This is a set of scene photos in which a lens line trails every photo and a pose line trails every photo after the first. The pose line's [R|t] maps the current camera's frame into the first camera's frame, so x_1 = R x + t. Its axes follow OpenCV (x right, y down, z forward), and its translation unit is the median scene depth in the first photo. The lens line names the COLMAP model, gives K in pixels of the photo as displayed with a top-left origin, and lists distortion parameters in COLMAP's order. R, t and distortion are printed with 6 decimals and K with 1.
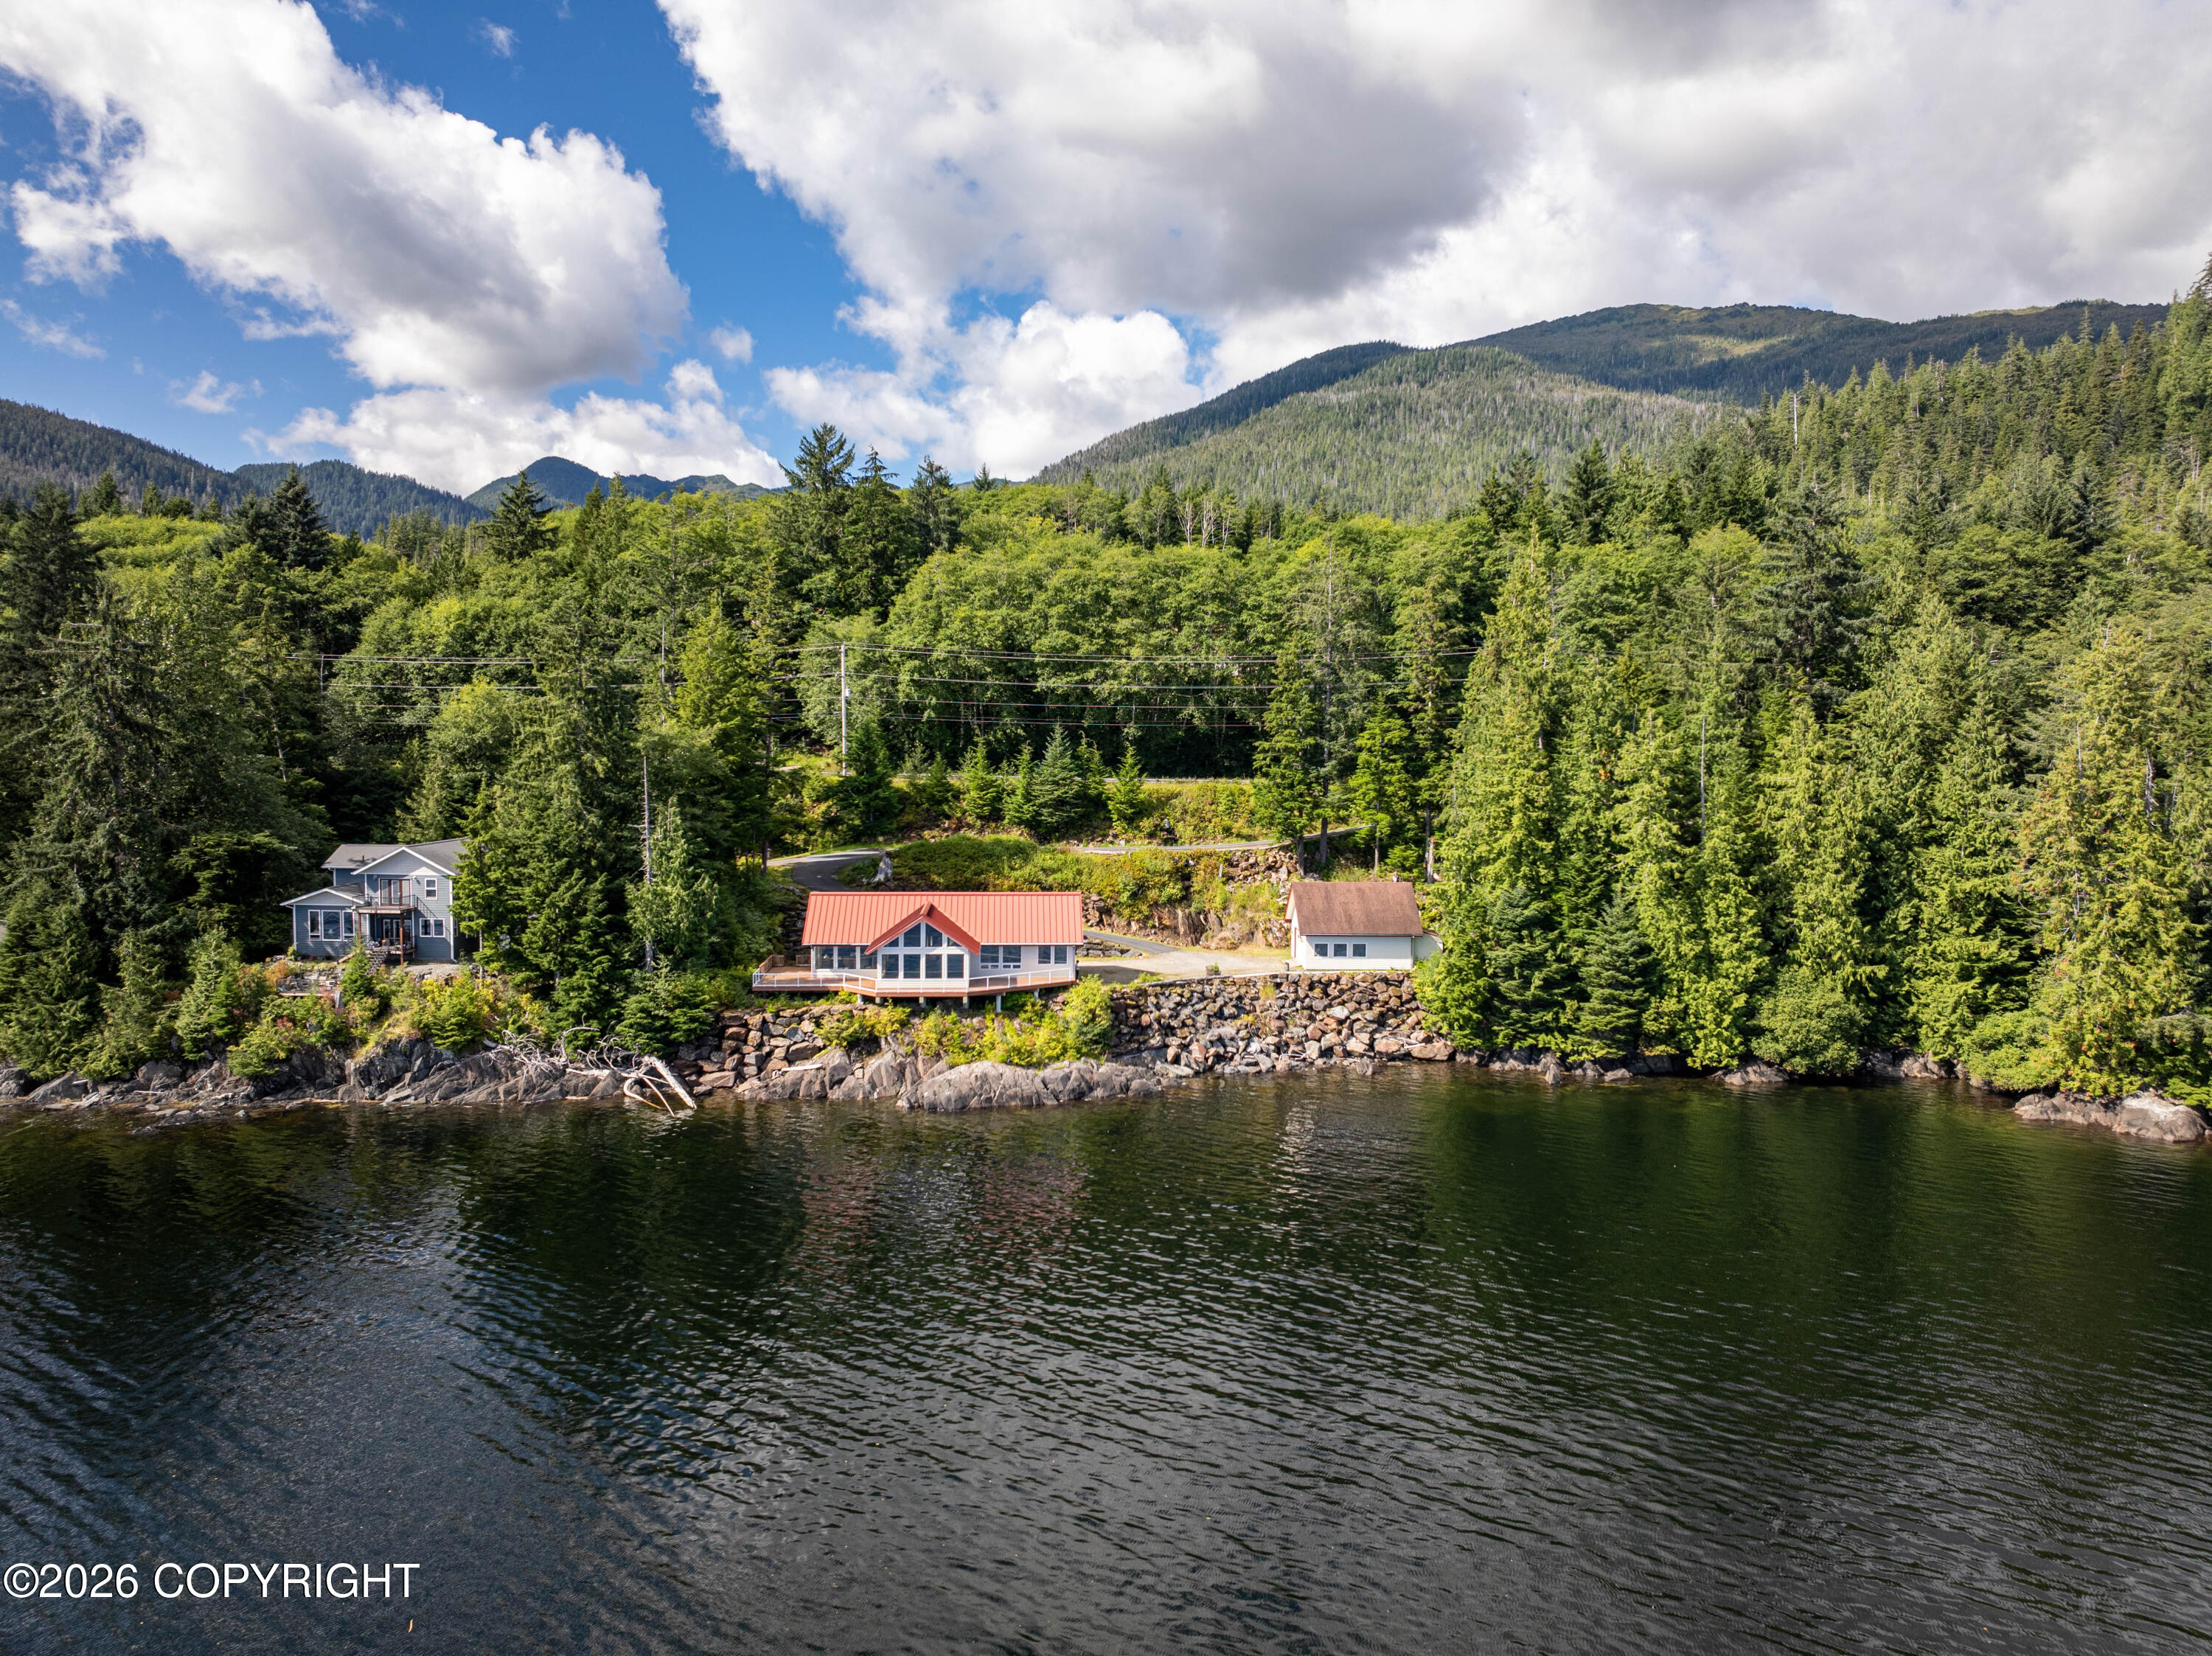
lens RADIAL K [[1554.3, 0, 1116.8], [0, 1554.3, 816.4], [0, 0, 1]] dist [-0.038721, 0.001700]
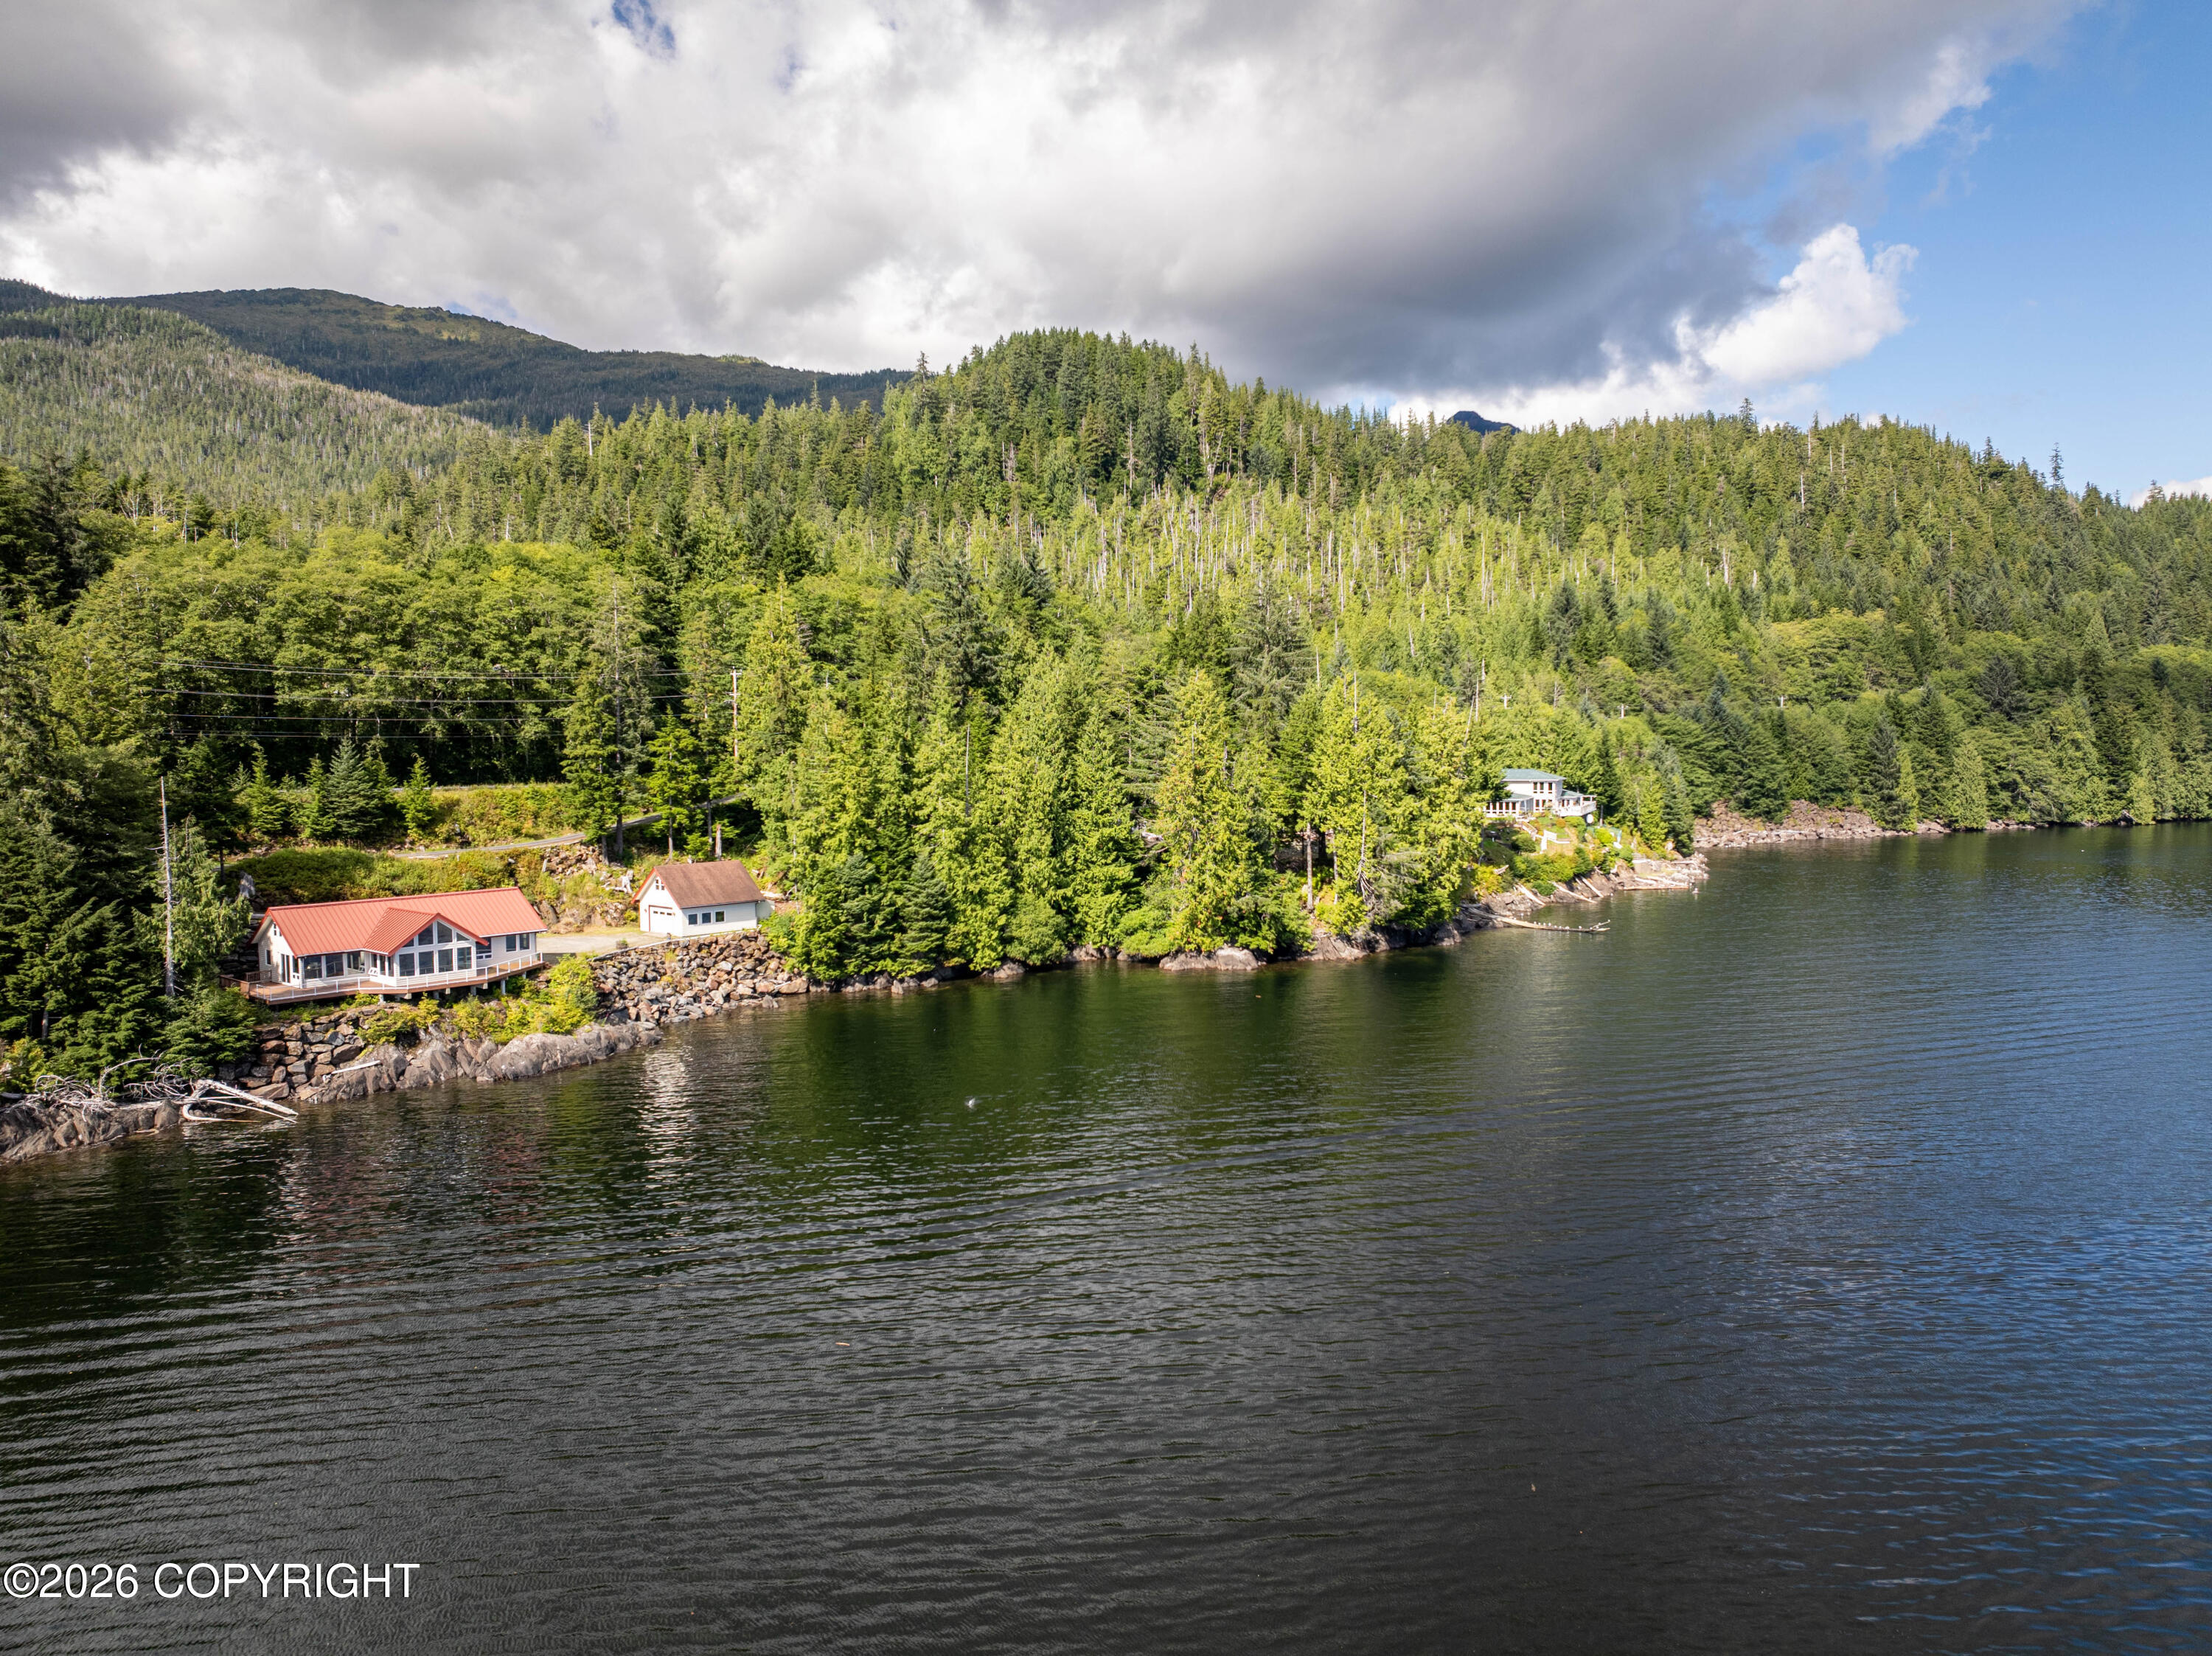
lens RADIAL K [[1554.3, 0, 1116.8], [0, 1554.3, 816.4], [0, 0, 1]] dist [-0.038721, 0.001700]
pose [[0.692675, -0.050131, 0.719506, -0.531768], [0.051637, 0.998469, 0.019856, -0.001565], [-0.719399, 0.023399, 0.694202, -0.089089]]
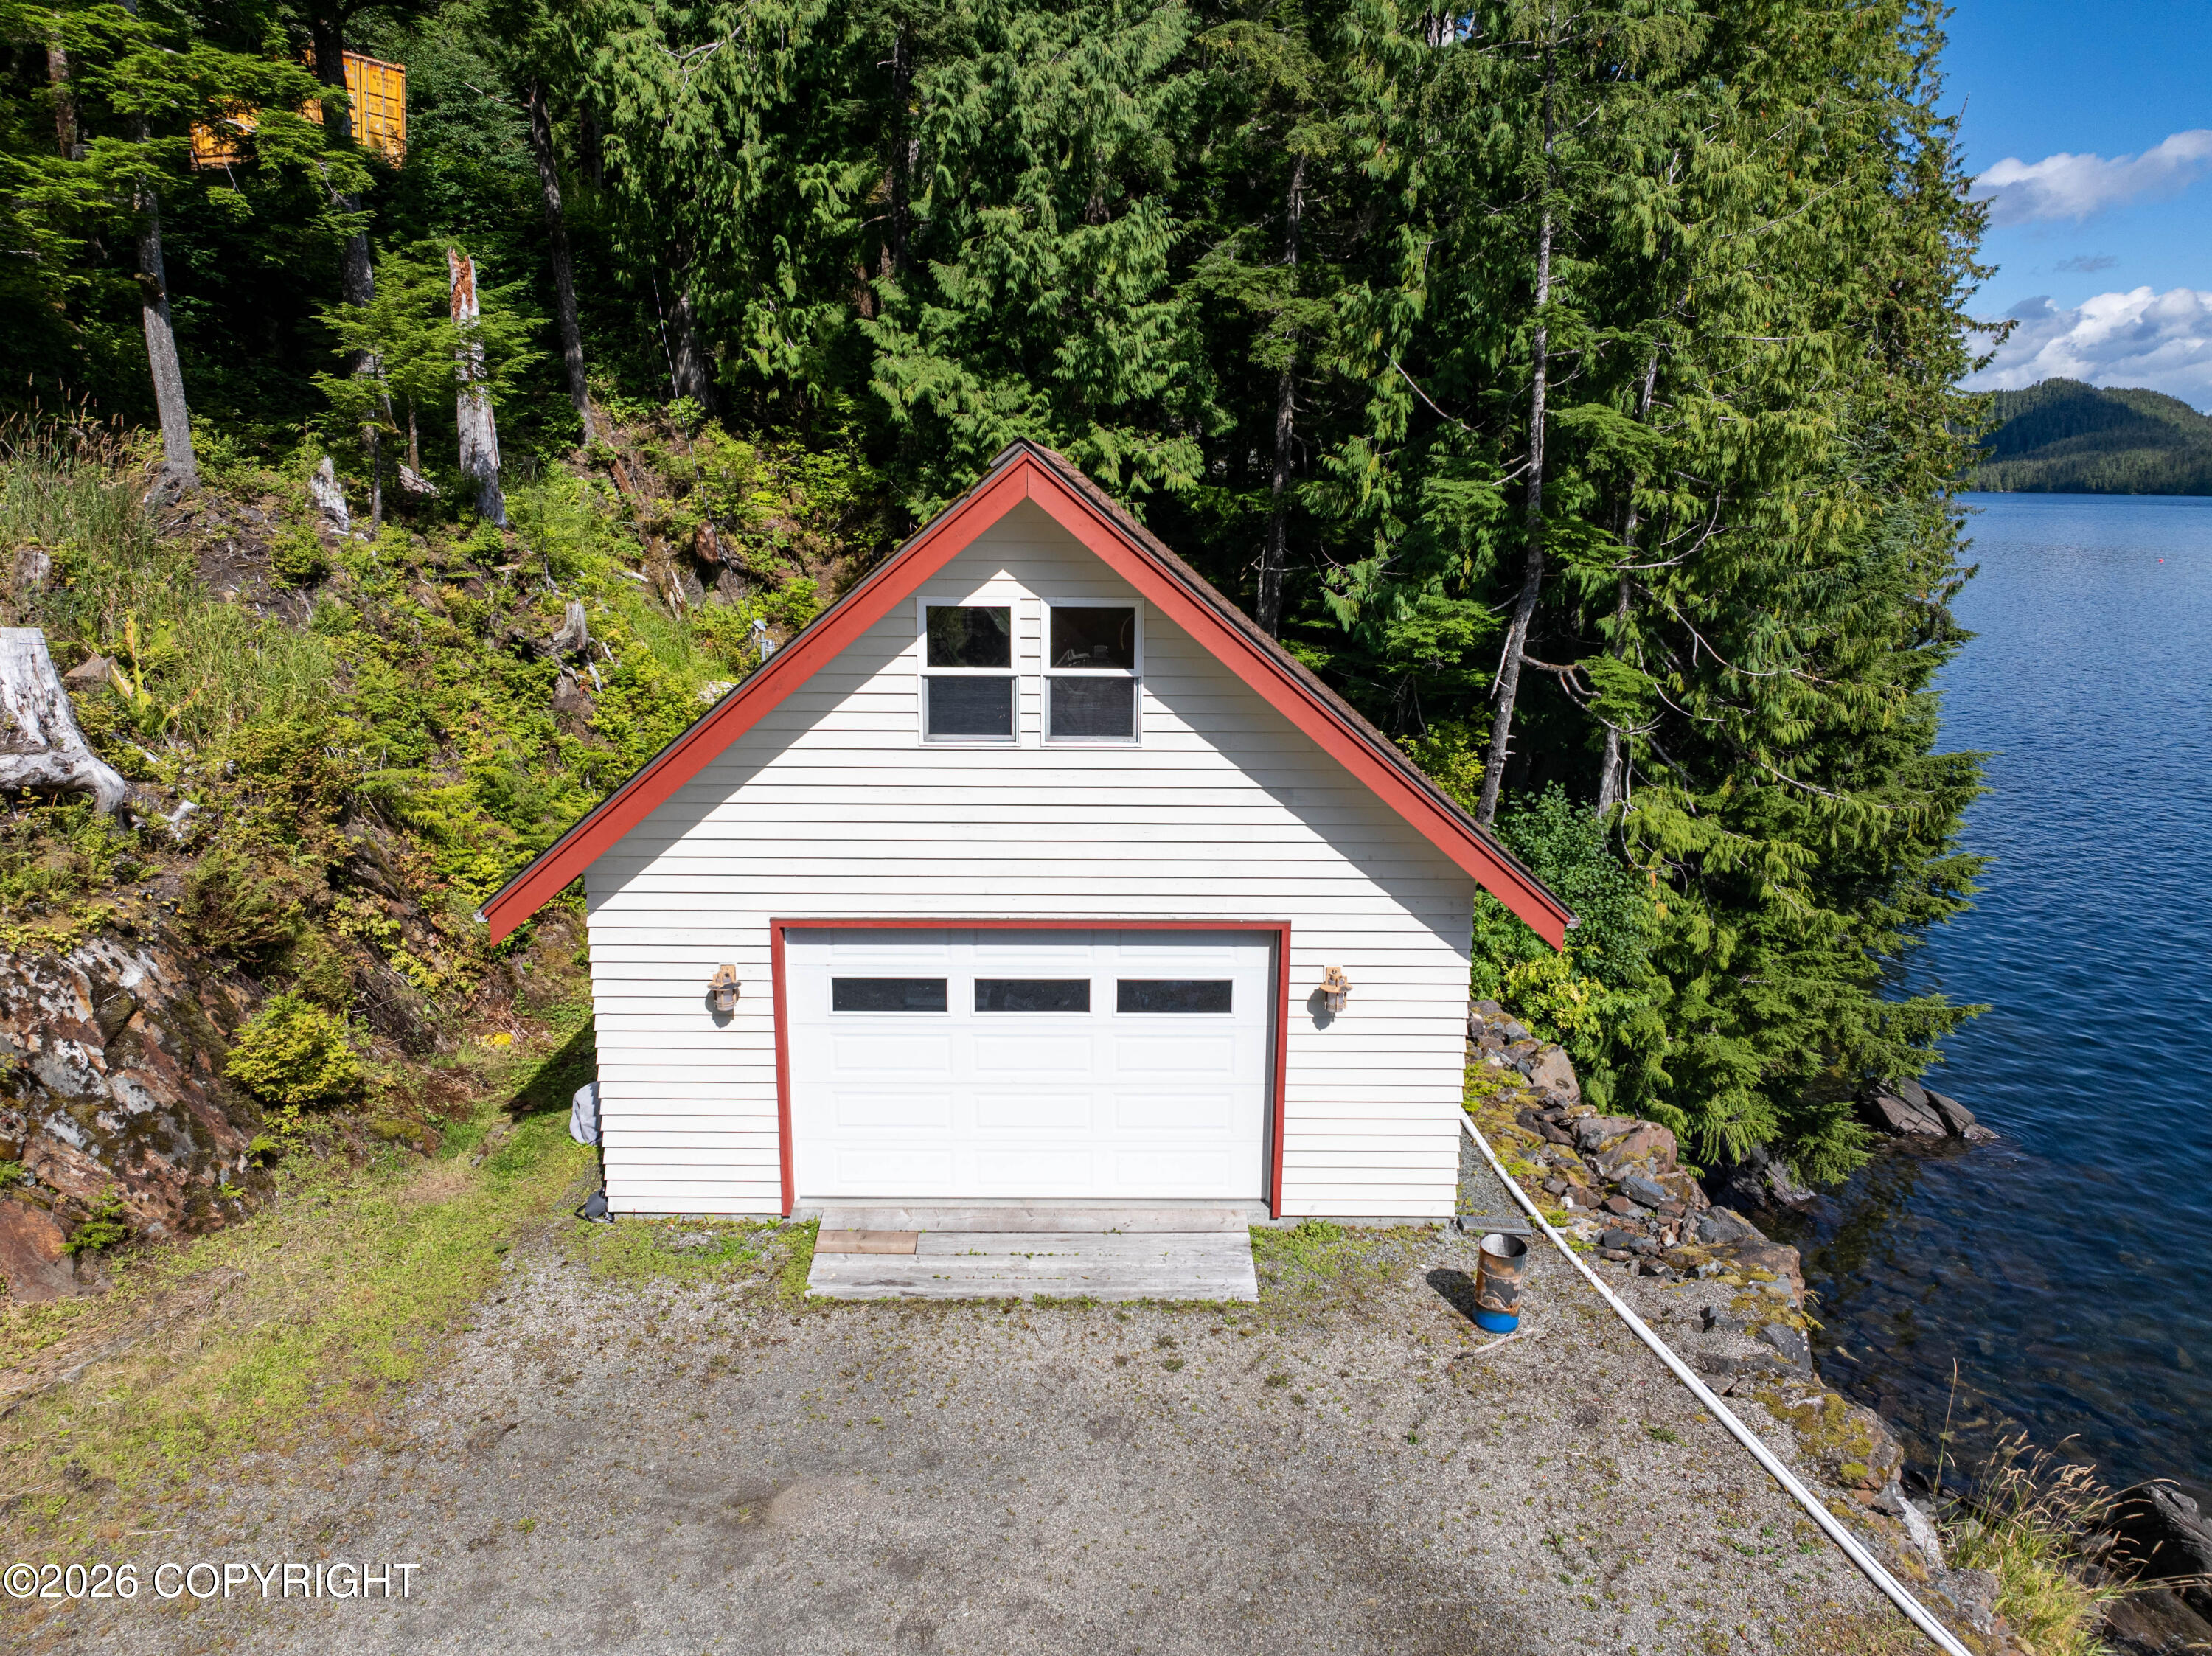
lens RADIAL K [[1554.3, 0, 1116.8], [0, 1554.3, 816.4], [0, 0, 1]] dist [-0.038721, 0.001700]
pose [[0.026881, -0.222812, 0.974491, 0.020527], [0.046185, 0.974079, 0.221444, 0.047133], [-0.998571, 0.039054, 0.036475, 1.064818]]
